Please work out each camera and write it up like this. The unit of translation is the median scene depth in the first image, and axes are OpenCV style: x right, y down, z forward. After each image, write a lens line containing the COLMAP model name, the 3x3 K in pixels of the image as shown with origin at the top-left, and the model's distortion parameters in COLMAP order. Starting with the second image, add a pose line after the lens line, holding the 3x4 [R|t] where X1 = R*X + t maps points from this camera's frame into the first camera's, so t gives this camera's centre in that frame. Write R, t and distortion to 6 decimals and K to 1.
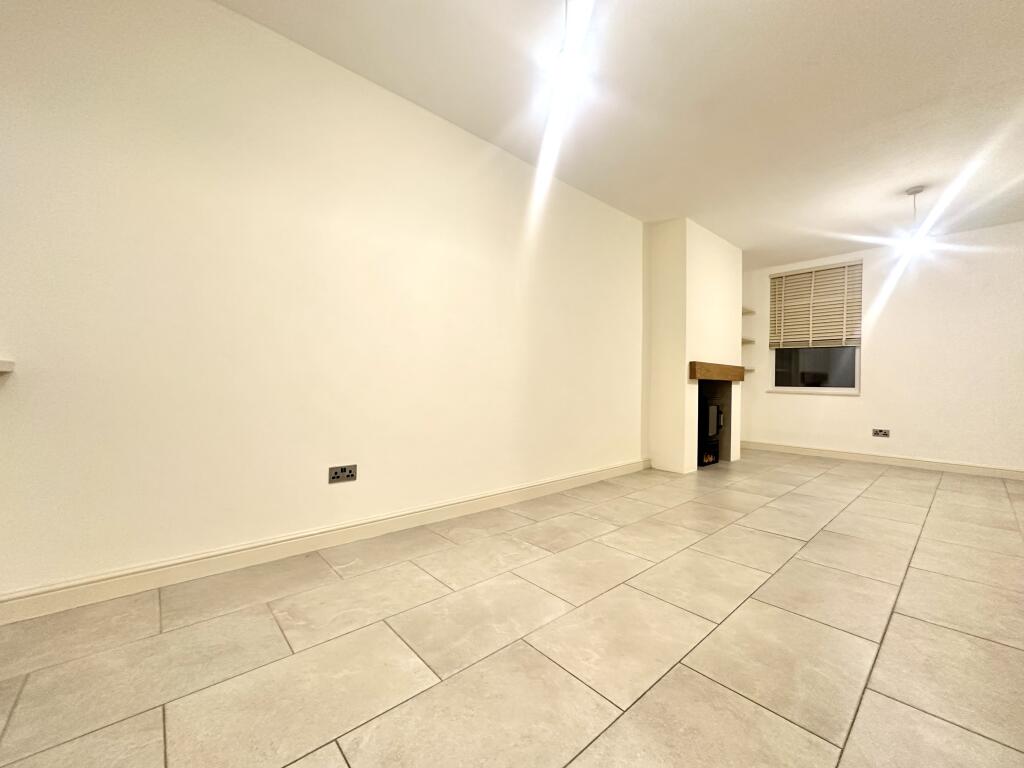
lens RADIAL K [[407.4, 0, 511.1], [0, 407.4, 383.4], [0, 0, 1]] dist [0.001194, 0.000151]
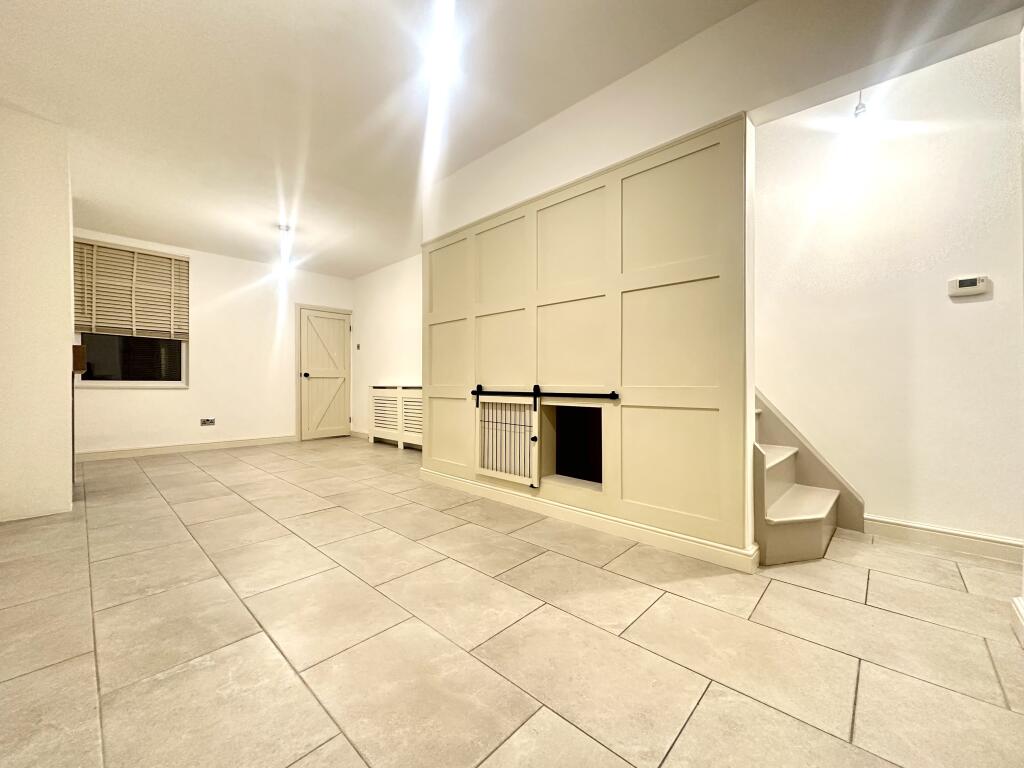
lens RADIAL K [[407.4, 0, 511.1], [0, 407.4, 383.4], [0, 0, 1]] dist [0.001194, 0.000151]
pose [[-0.097681, -0.014313, 0.995115, -0.288747], [-0.005782, 0.999888, 0.013814, -0.002895], [-0.995201, -0.004405, -0.097753, 0.314767]]
